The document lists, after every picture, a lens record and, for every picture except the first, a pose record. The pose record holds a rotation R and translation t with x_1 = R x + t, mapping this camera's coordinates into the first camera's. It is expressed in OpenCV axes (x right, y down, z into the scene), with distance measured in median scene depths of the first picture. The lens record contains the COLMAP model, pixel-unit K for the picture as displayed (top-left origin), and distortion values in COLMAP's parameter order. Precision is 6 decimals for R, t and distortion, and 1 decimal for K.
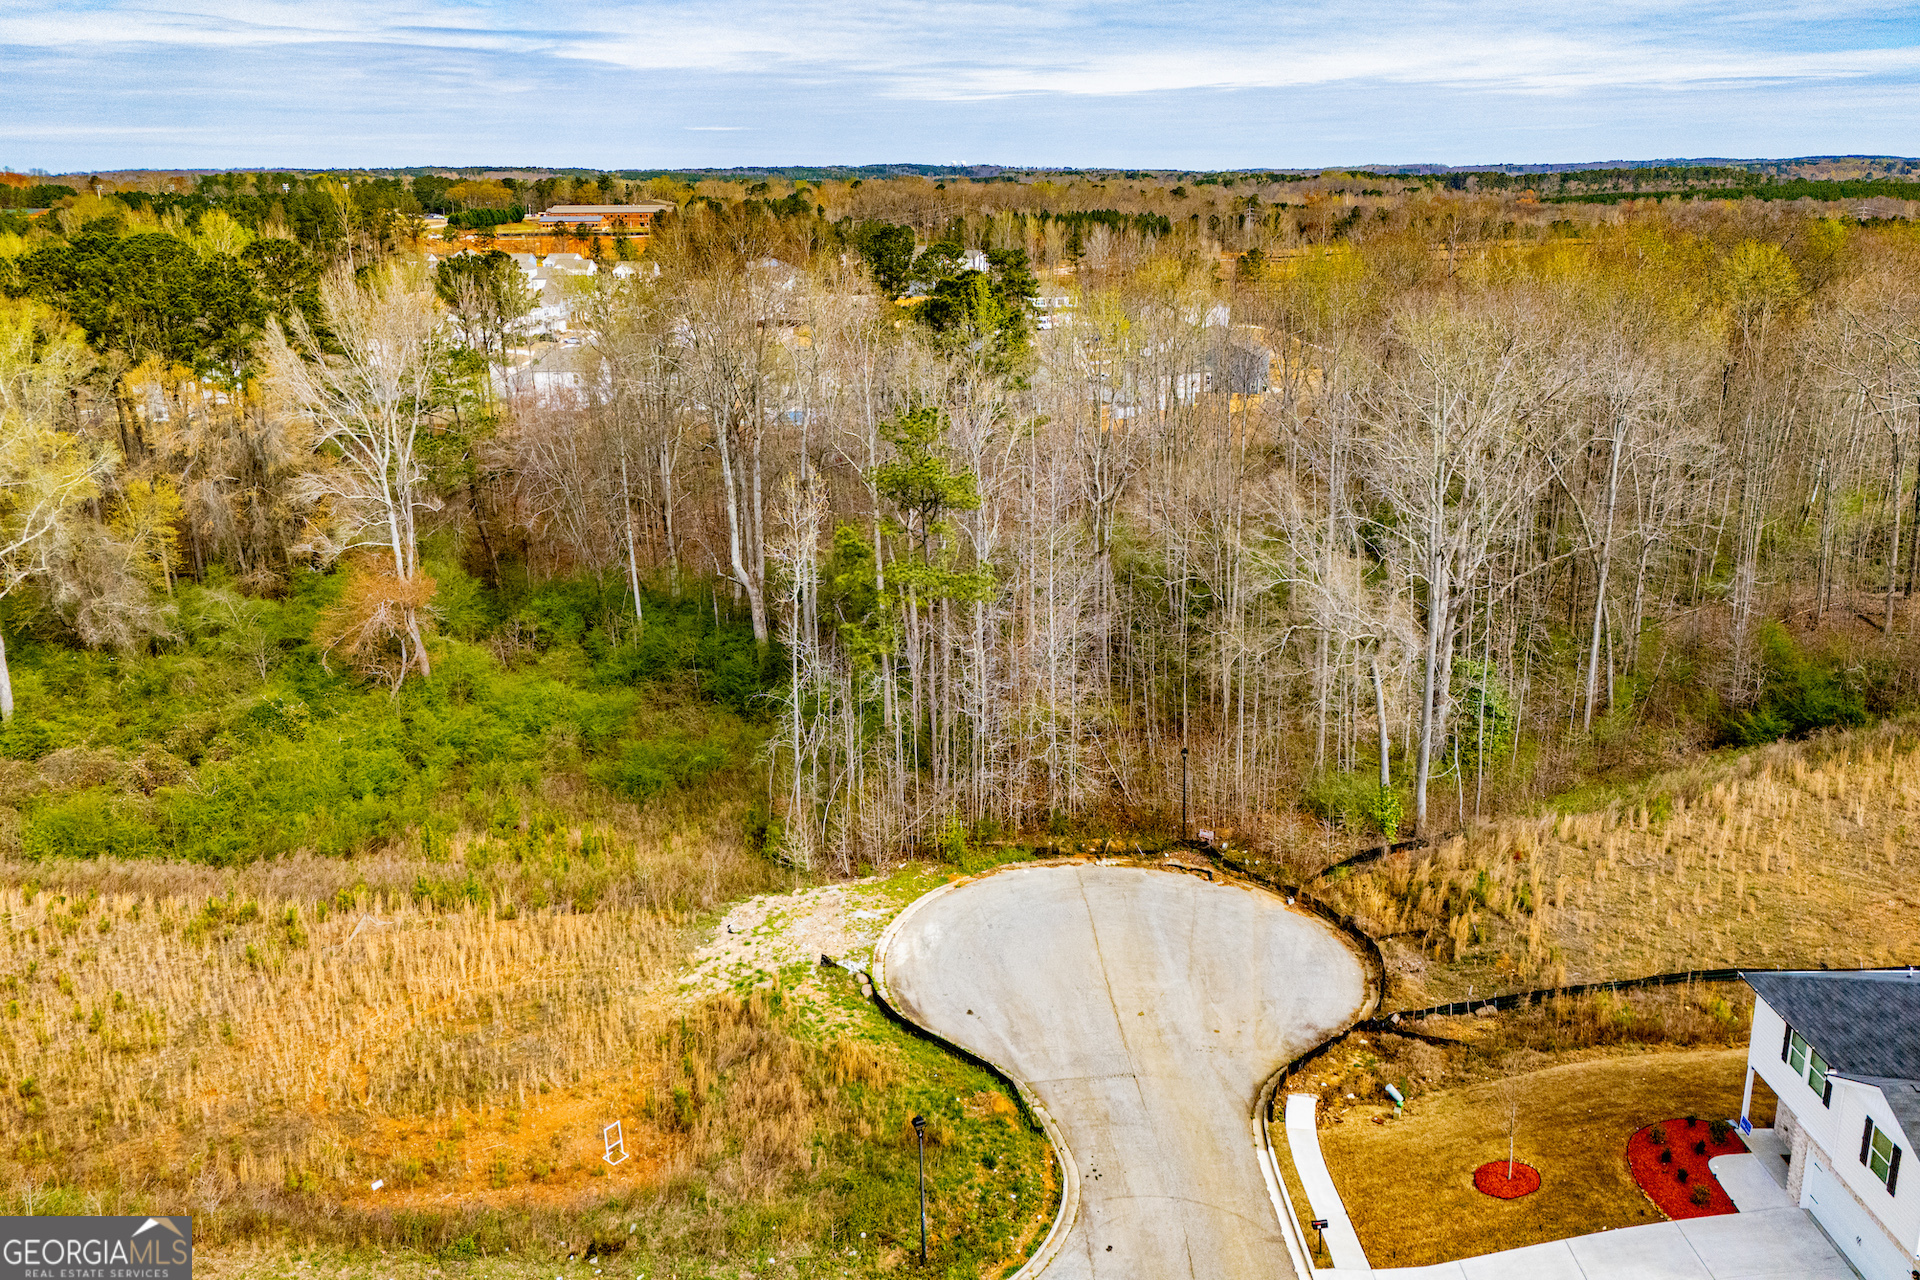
lens RADIAL K [[1387.2, 0, 962.2], [0, 1387.2, 638.5], [0, 0, 1]] dist [0.054134, -0.041421]
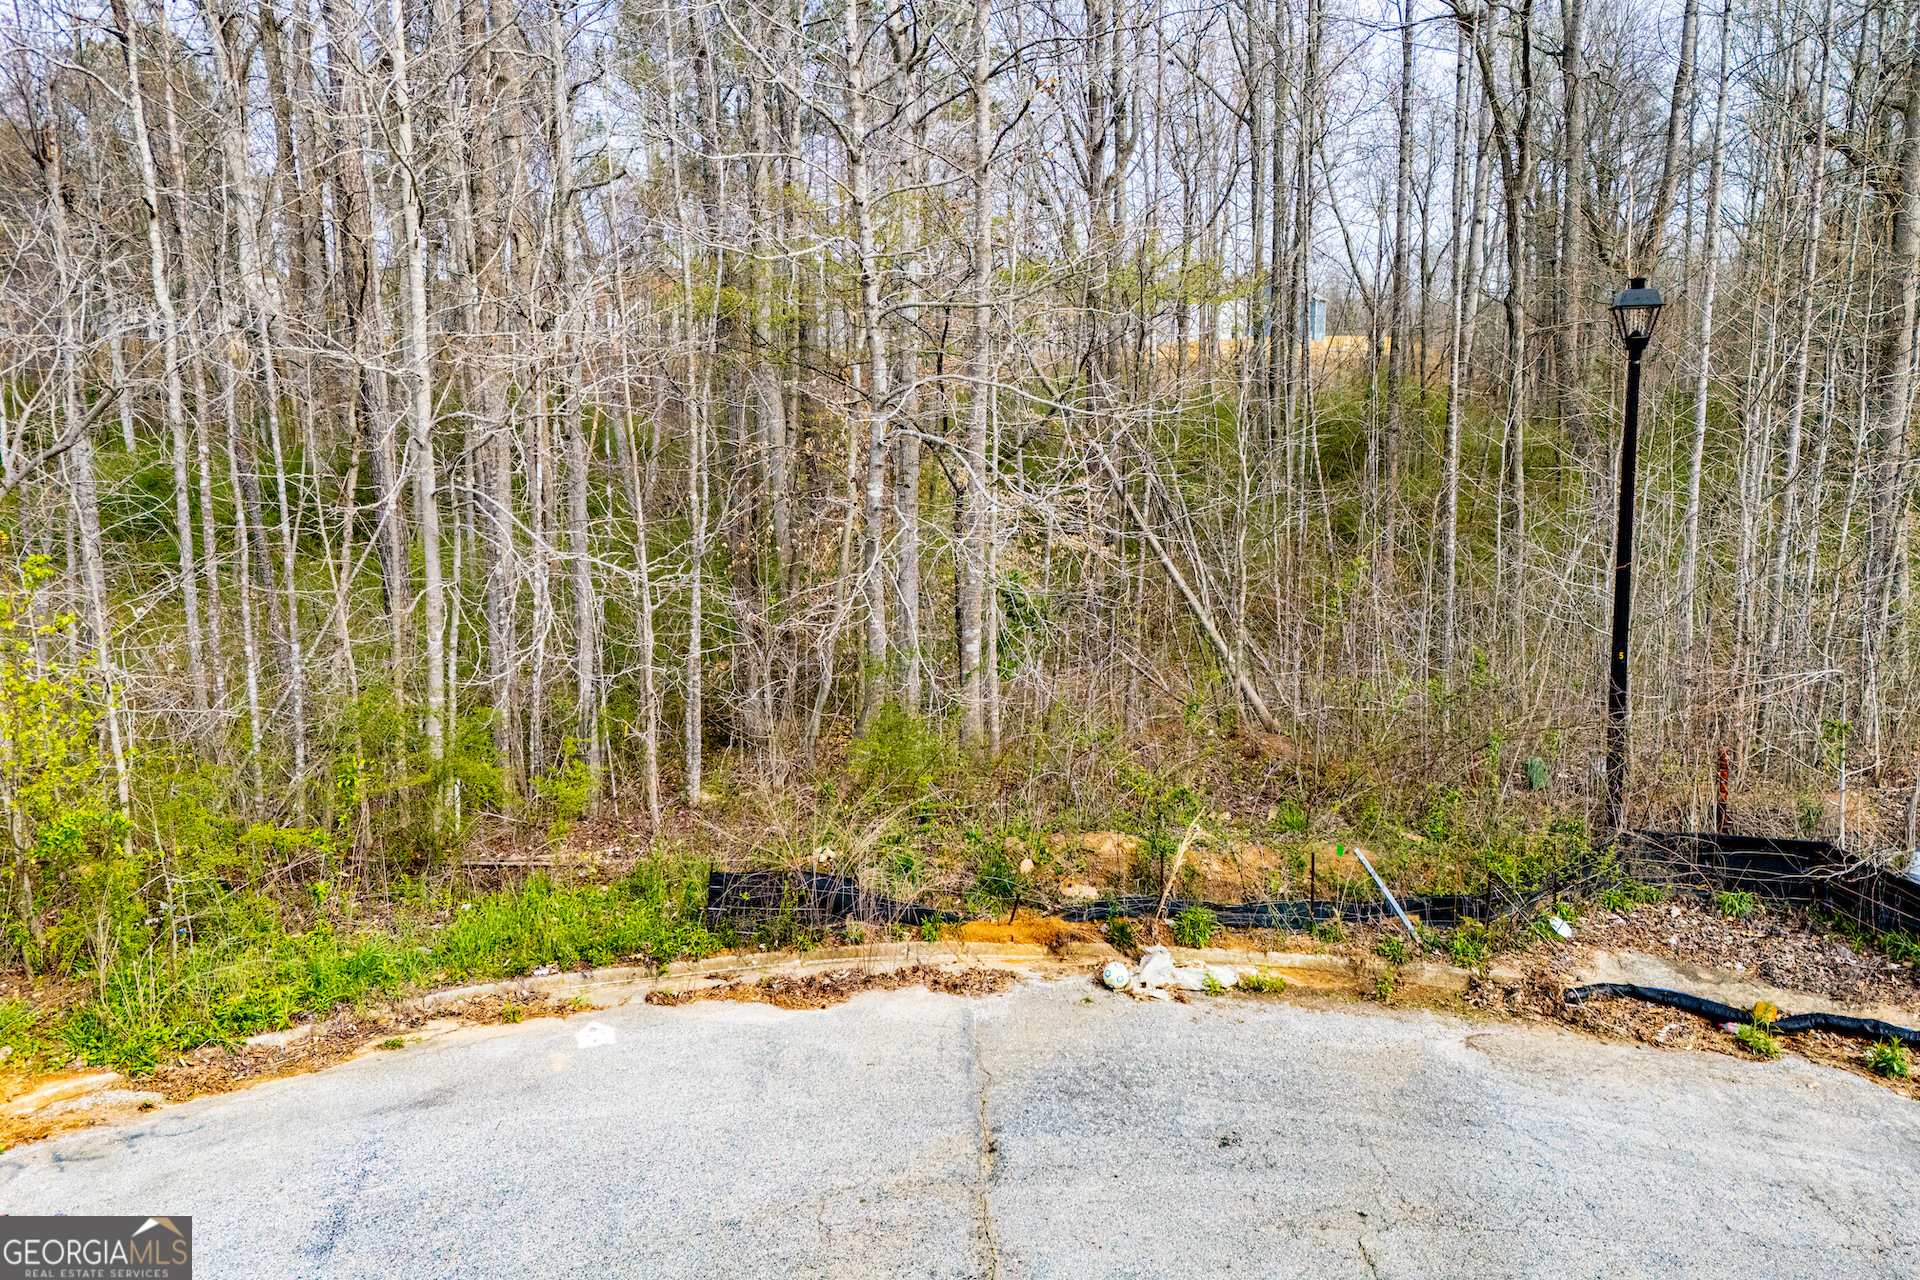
lens RADIAL K [[1387.2, 0, 970.7], [0, 1387.2, 640.9], [0, 0, 1]] dist [0.054134, -0.041421]
pose [[0.999953, 0.003092, 0.009232, 0.080196], [-0.001994, 0.993167, -0.116681, 0.143124], [-0.009529, 0.116657, 0.993127, 0.846799]]
